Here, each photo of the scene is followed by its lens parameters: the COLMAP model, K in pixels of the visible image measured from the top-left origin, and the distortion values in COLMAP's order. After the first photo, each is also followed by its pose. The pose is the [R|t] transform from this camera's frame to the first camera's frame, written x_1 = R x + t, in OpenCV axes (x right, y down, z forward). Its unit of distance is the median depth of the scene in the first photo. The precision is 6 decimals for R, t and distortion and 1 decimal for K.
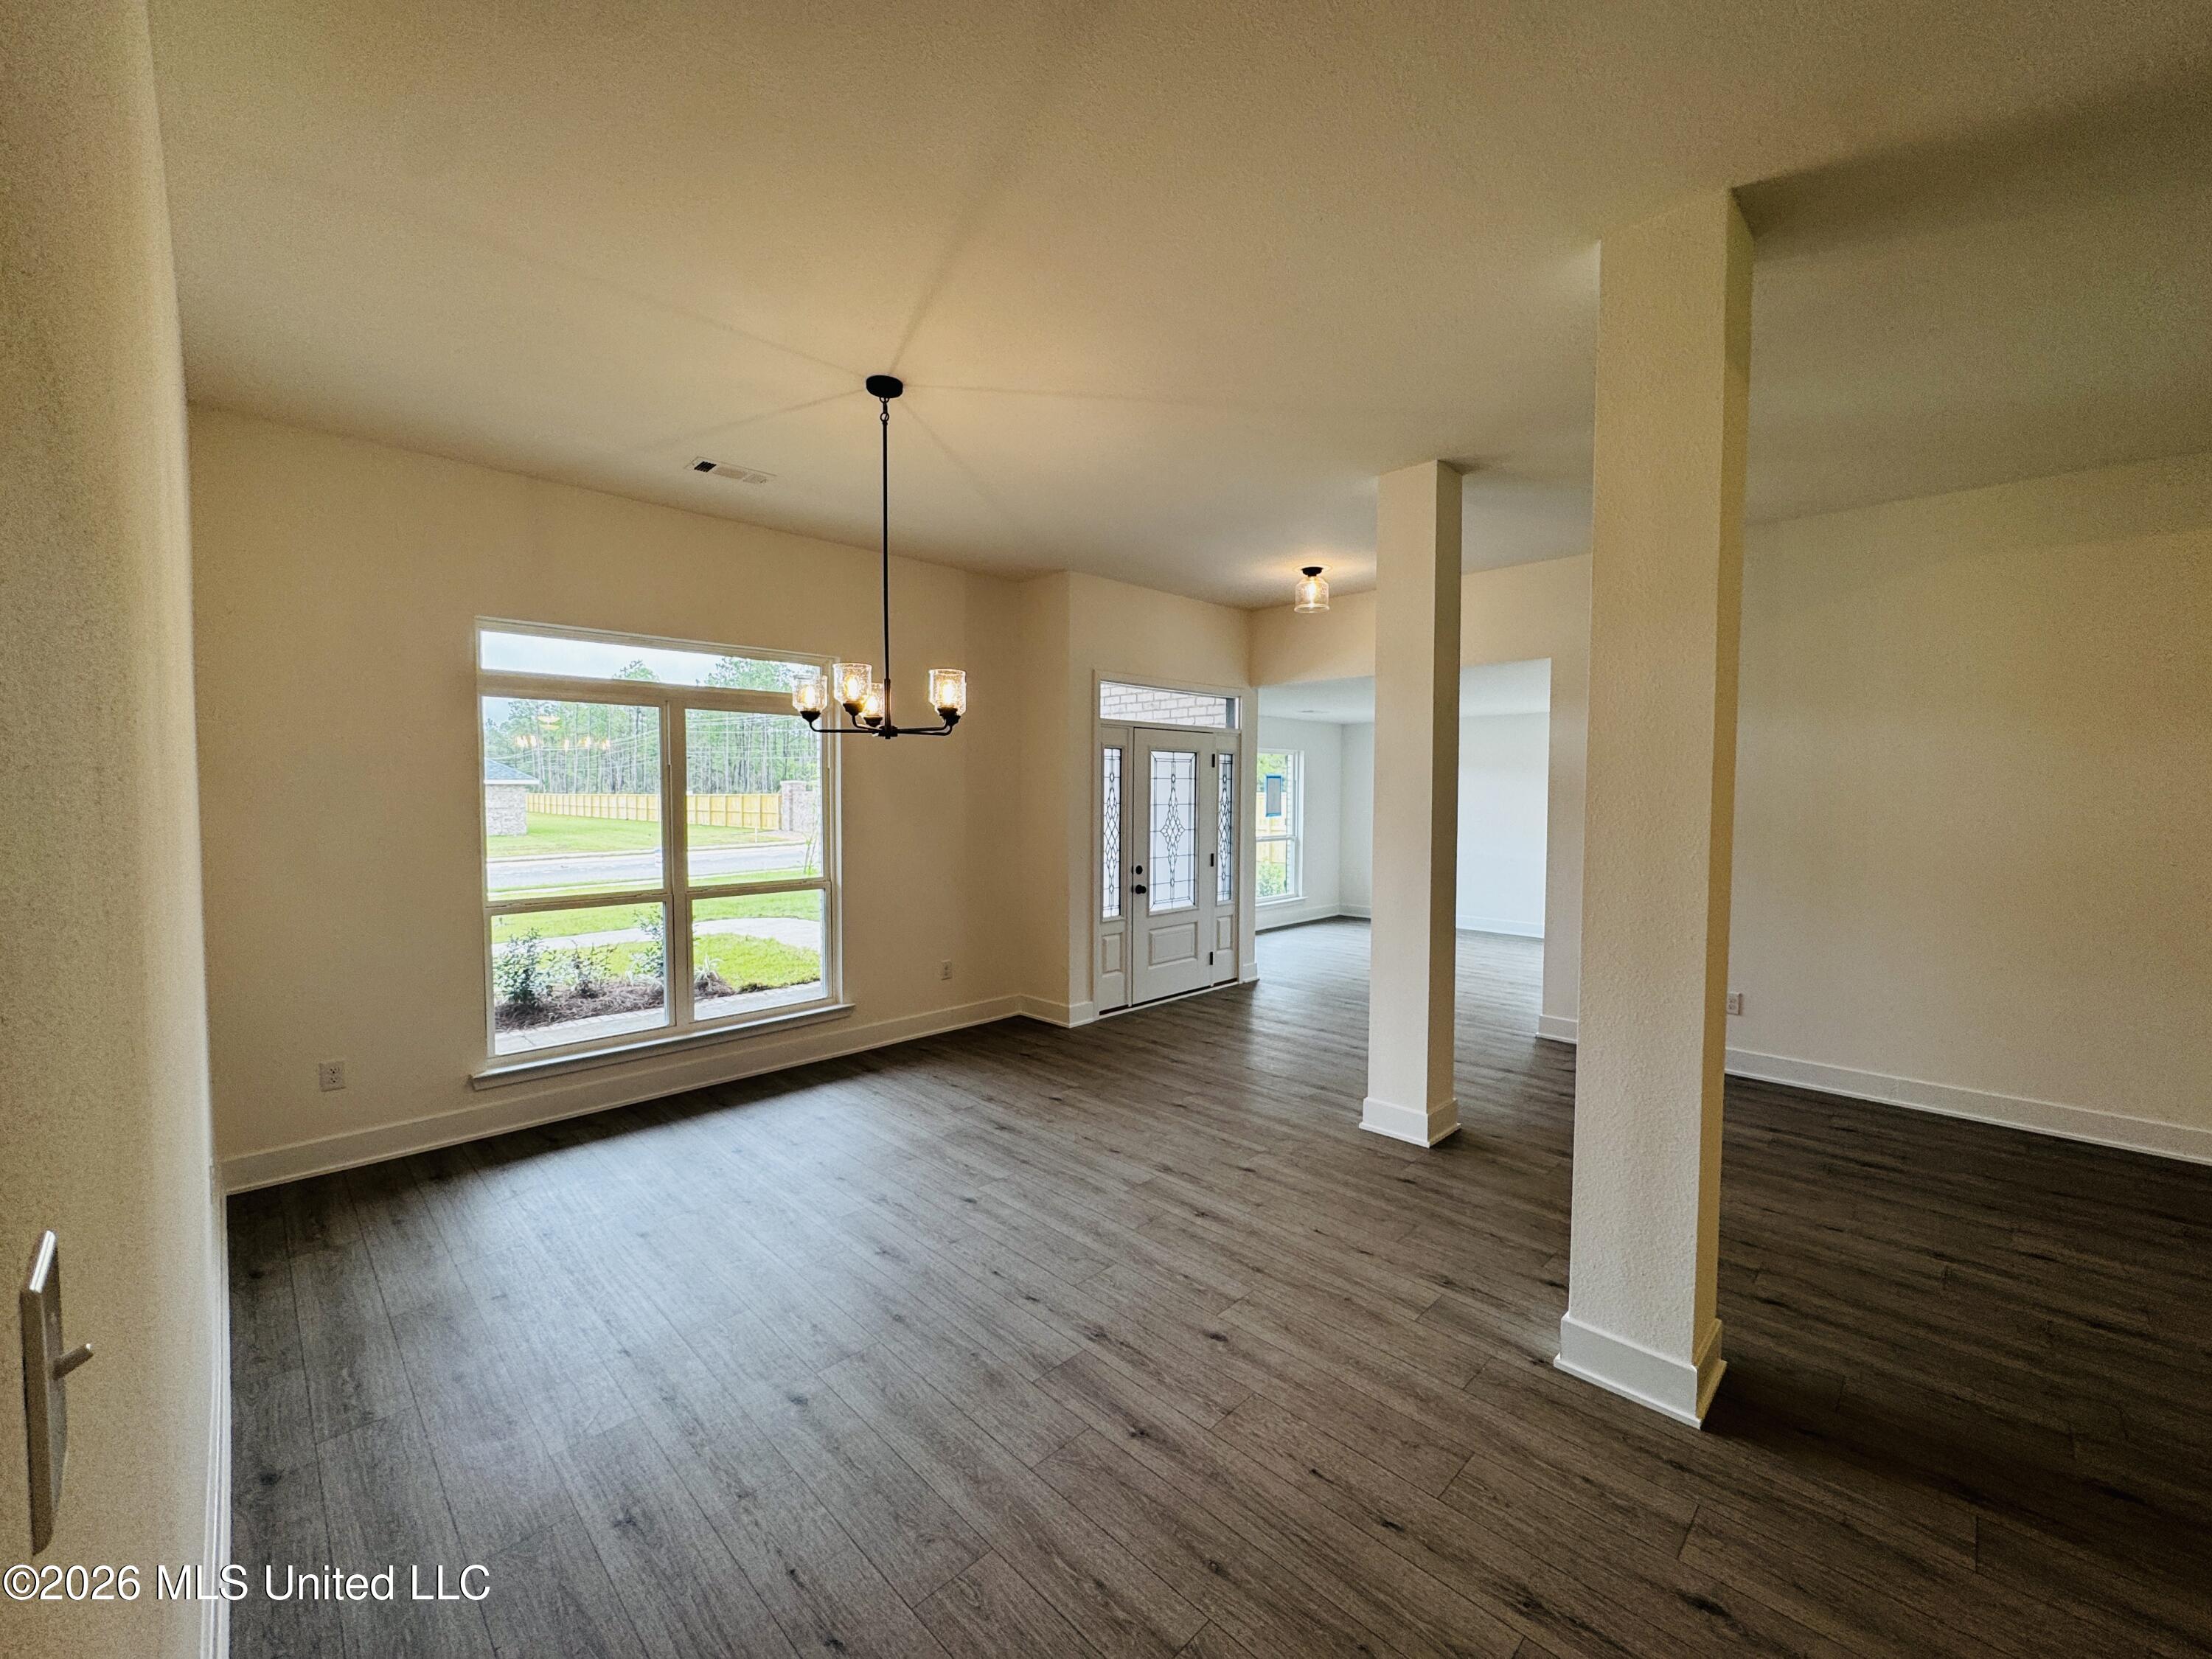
lens RADIAL K [[879.6, 0, 1103.6], [0, 879.6, 837.3], [0, 0, 1]] dist [-0.009177, -0.000386]
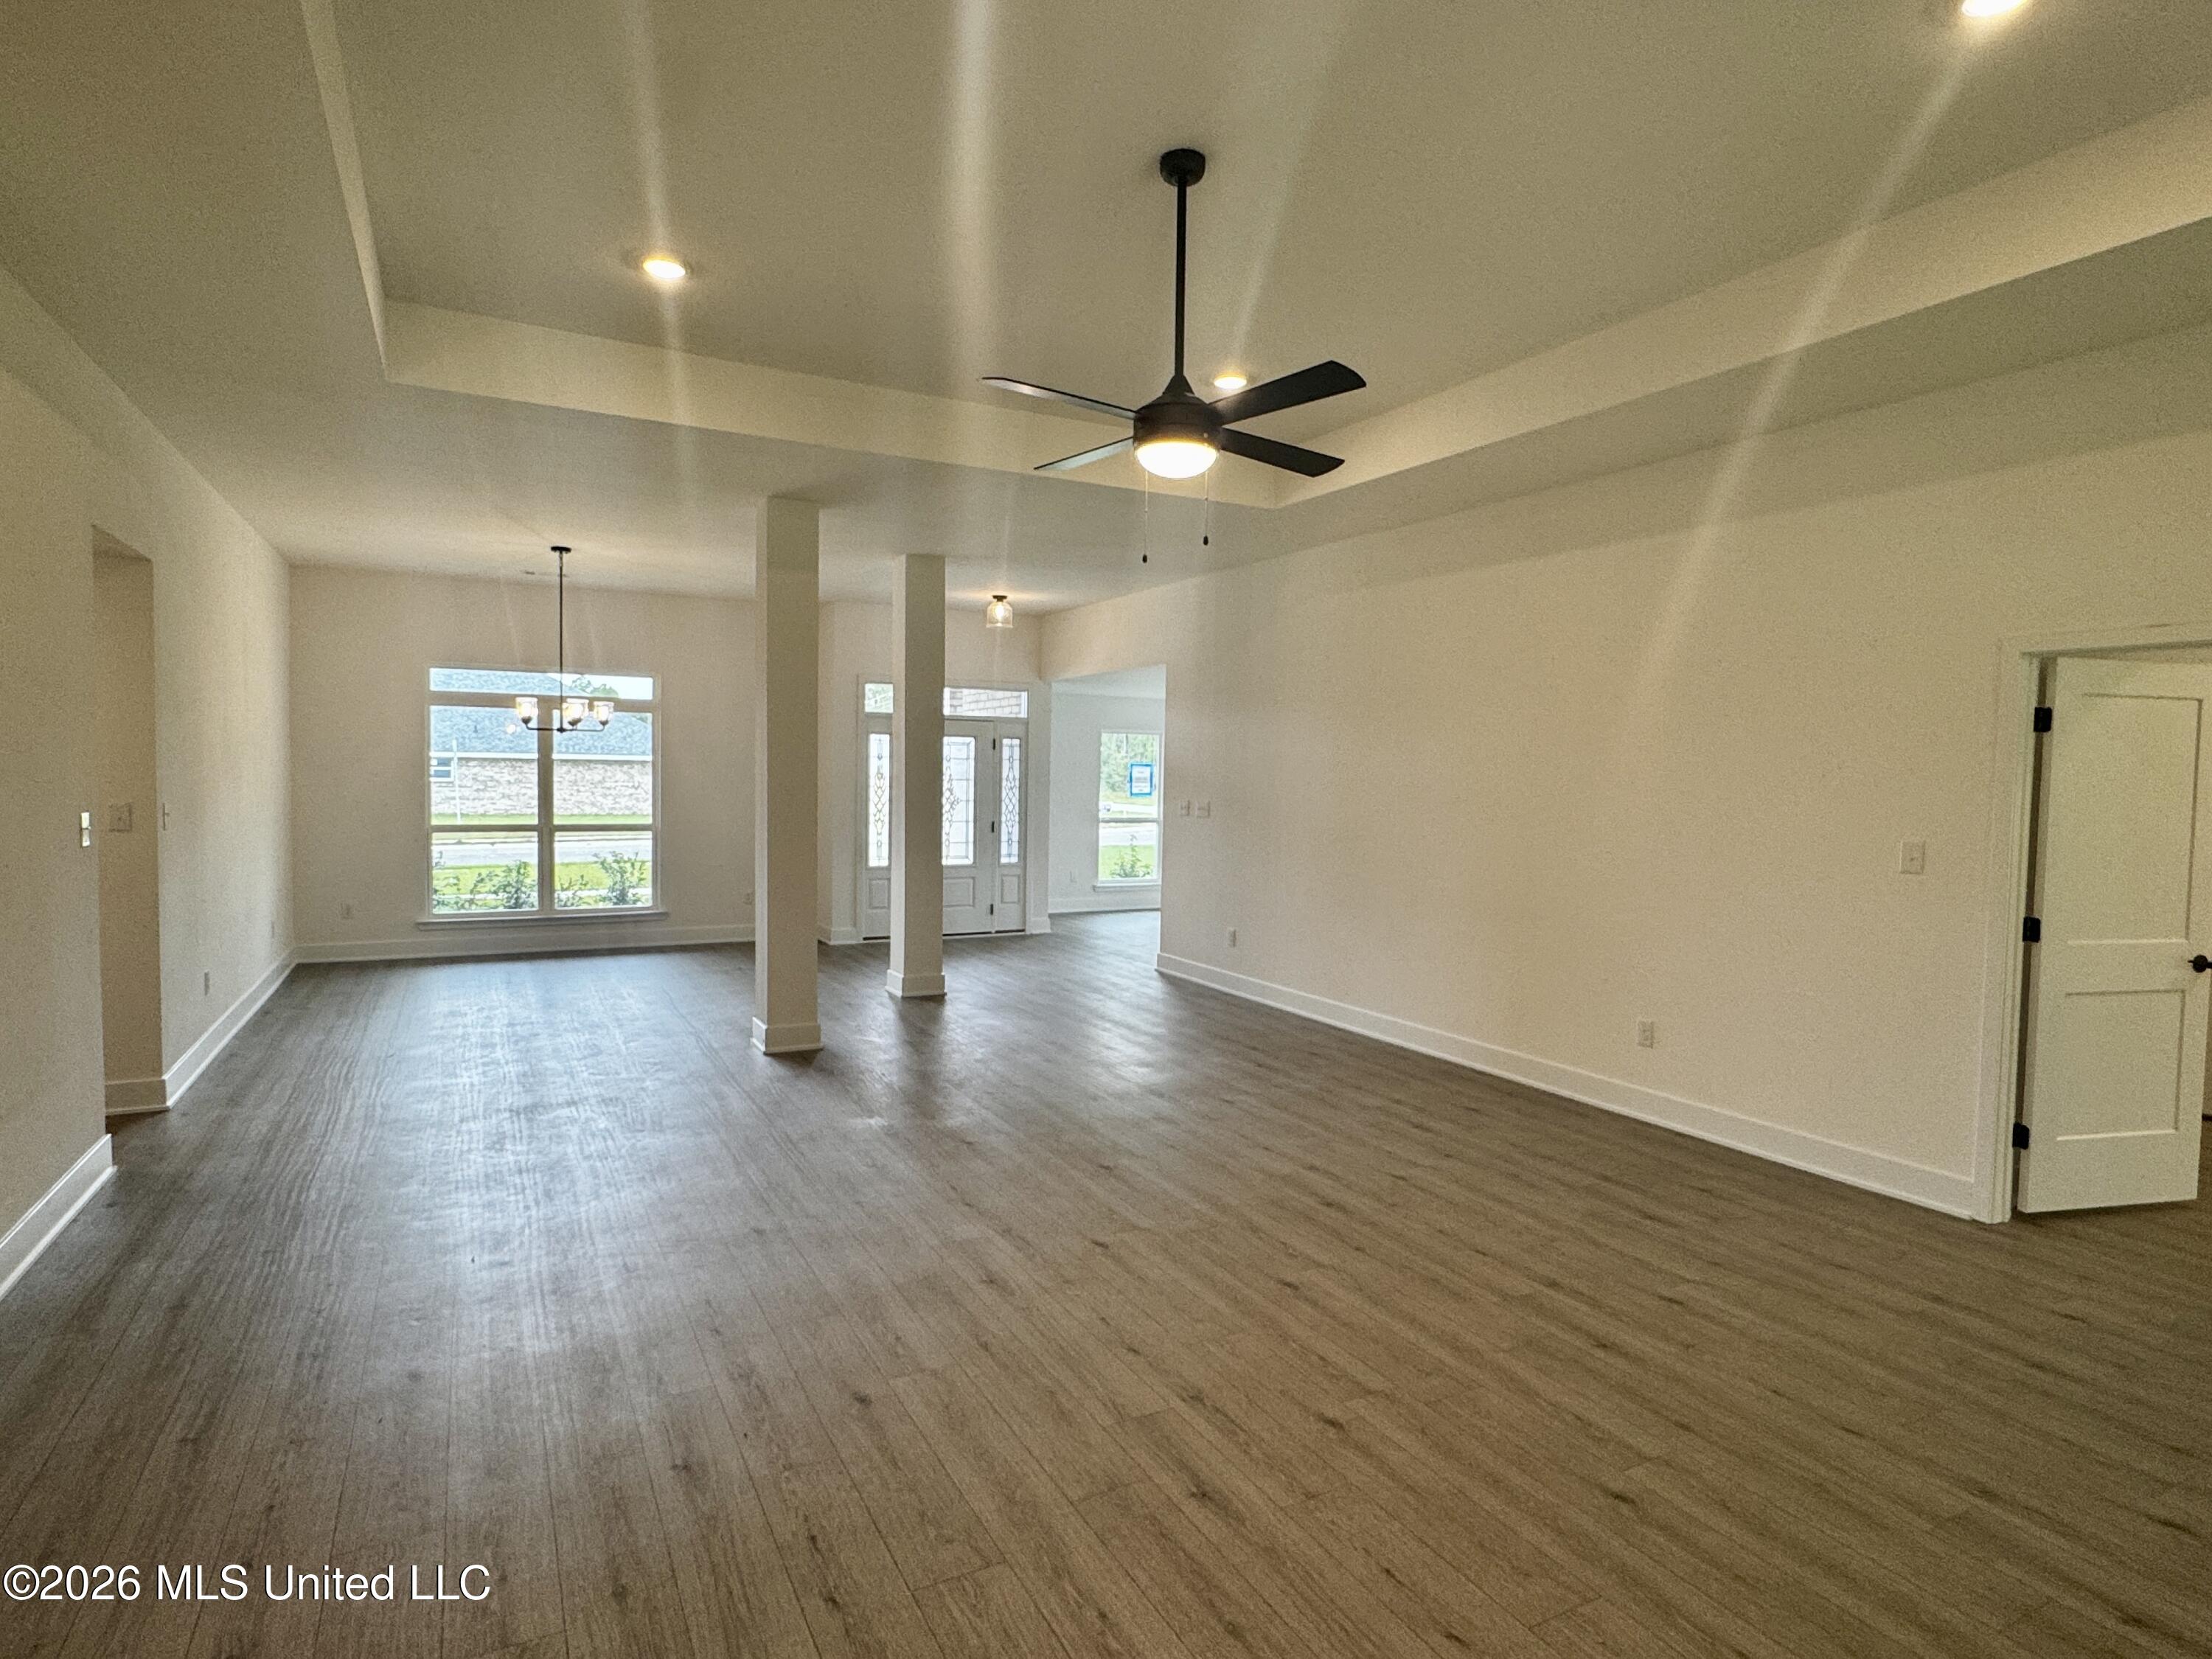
lens RADIAL K [[1211.9, 0, 1153.1], [0, 1211.9, 811.9], [0, 0, 1]] dist [0.001591, -0.002782]
pose [[0.959122, 0.021768, -0.282156, 0.728370], [-0.029251, 0.999323, -0.022337, 0.033551], [0.281478, 0.029677, 0.959109, -0.481964]]
